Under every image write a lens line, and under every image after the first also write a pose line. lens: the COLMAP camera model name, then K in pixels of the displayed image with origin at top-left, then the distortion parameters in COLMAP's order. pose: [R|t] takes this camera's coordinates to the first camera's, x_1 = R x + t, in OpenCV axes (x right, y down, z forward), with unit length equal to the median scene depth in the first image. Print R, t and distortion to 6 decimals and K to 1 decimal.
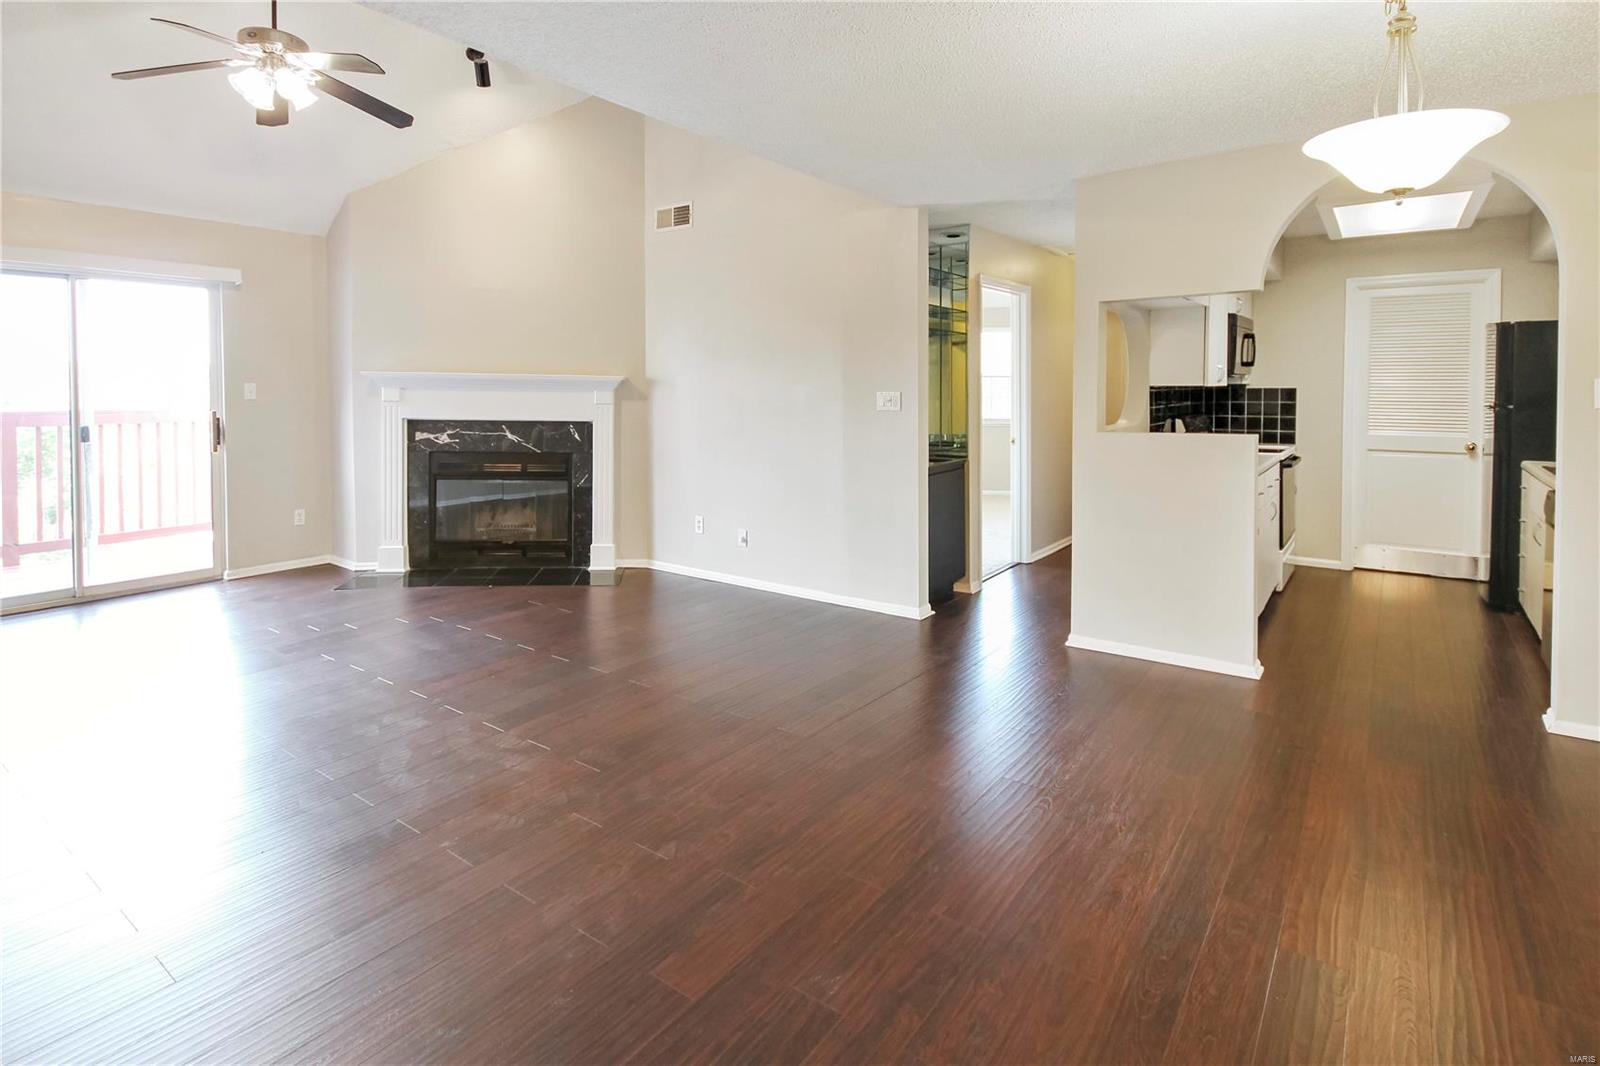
lens RADIAL K [[849.3, 0, 804.9], [0, 849.3, 387.1], [0, 0, 1]] dist [-0.004088, -0.001215]
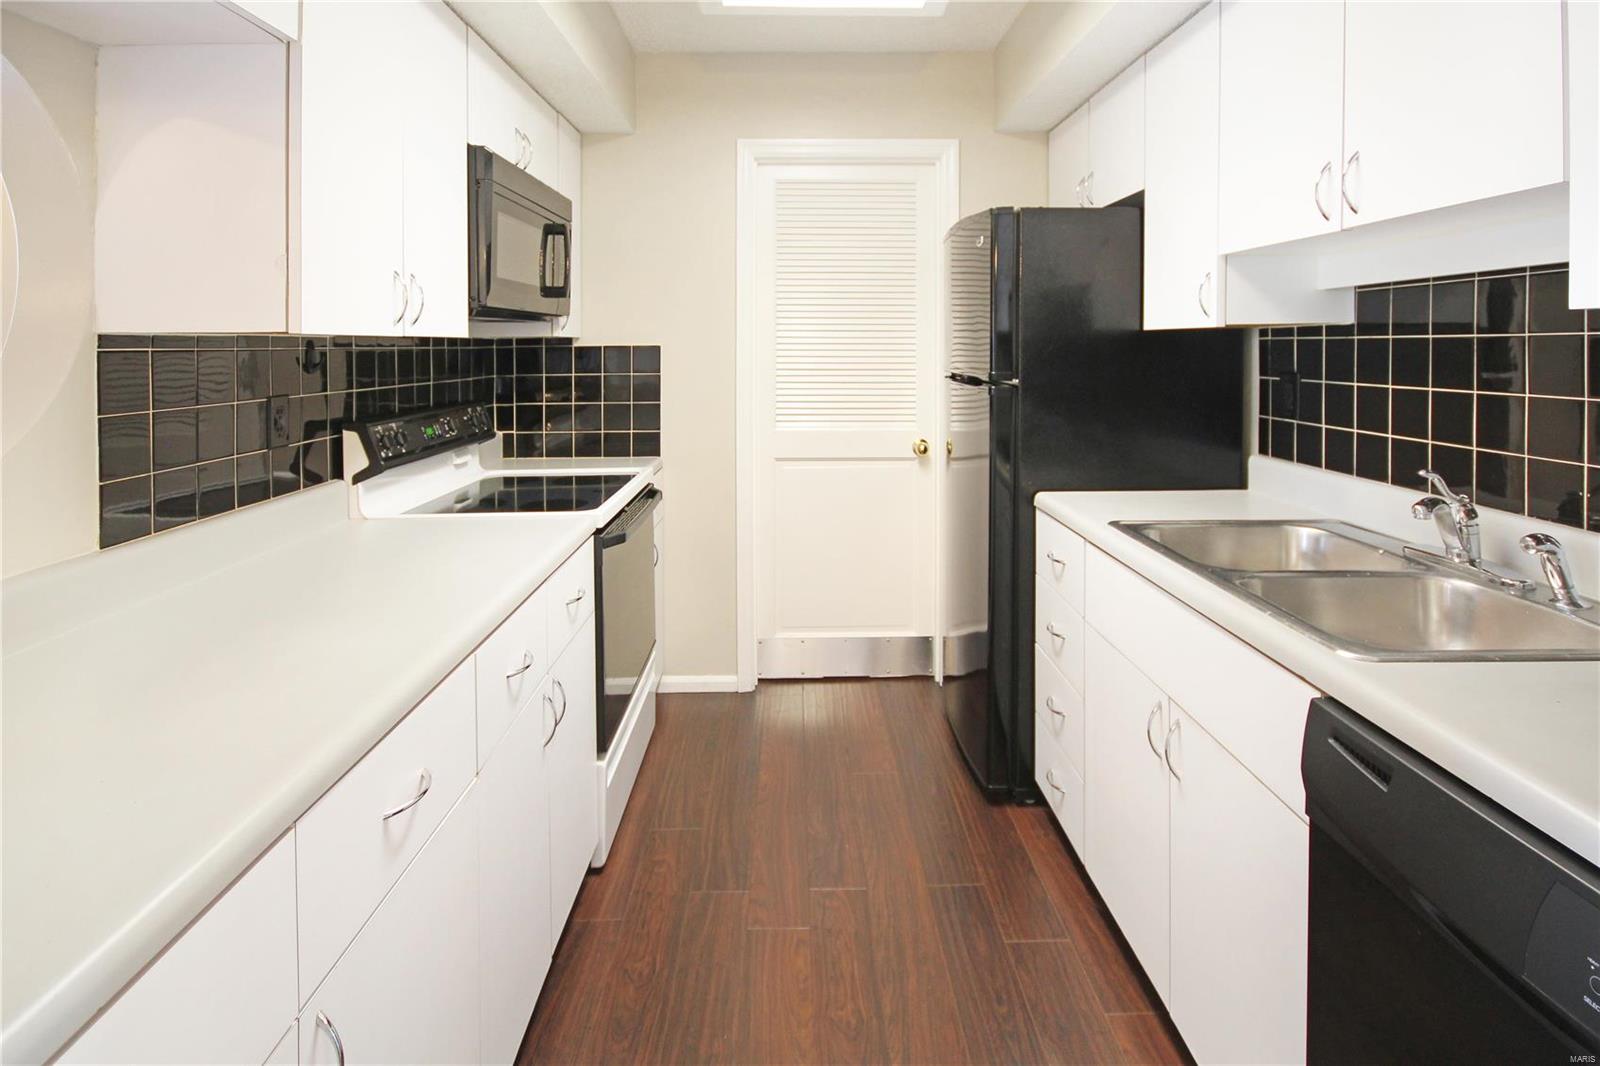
lens RADIAL K [[770.6, 0, 800.0], [0, 770.6, 533.0], [0, 0, 1]] dist [-0.001138, -0.000304]
pose [[0.812362, -0.138790, 0.566397, 0.400827], [0.004668, 0.972782, 0.231676, 0.004002], [-0.583135, -0.185561, 0.790899, 0.608017]]
